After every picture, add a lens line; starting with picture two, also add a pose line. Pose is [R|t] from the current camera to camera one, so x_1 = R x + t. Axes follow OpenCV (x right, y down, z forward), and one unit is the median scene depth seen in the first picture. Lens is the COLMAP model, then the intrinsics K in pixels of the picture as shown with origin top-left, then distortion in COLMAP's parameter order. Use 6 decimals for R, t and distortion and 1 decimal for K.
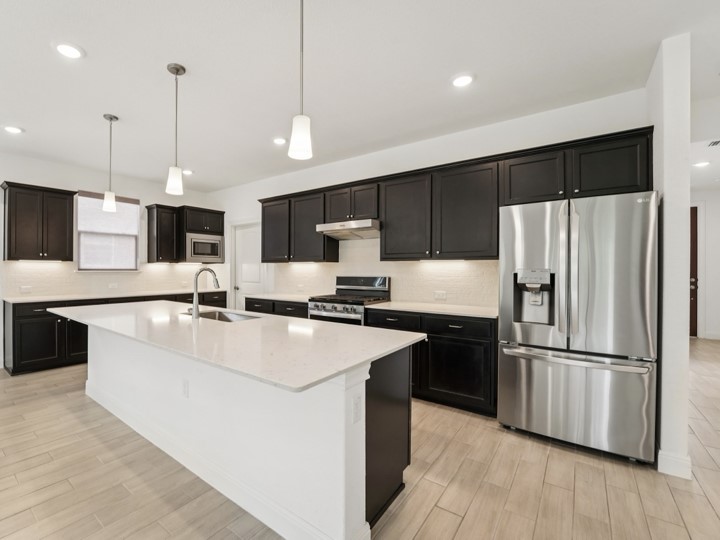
lens RADIAL K [[310.5, 0, 349.8], [0, 310.5, 267.7], [0, 0, 1]] dist [-0.001620, -0.000187]
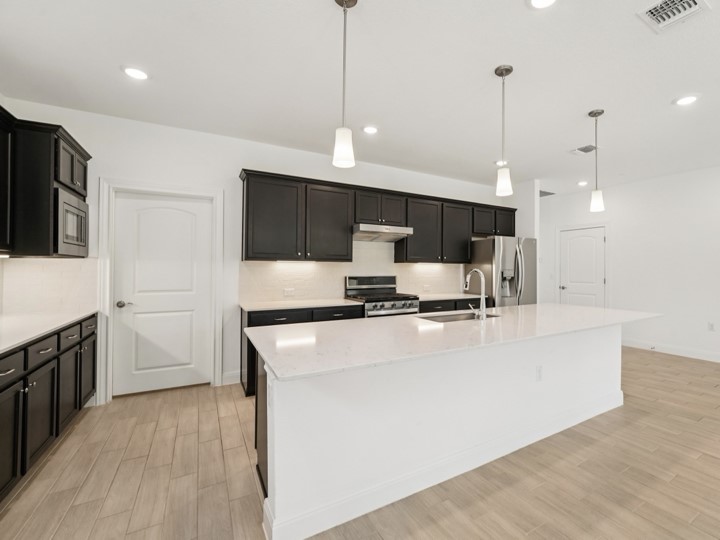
lens RADIAL K [[311.6, 0, 360.0], [0, 311.6, 270.0], [0, 0, 1]] dist [-0.013681, -0.000227]
pose [[0.442889, 0.000572, 0.896576, -1.045895], [-0.006049, 0.999979, 0.002350, 0.005165], [-0.896556, -0.006464, 0.442883, 0.618118]]
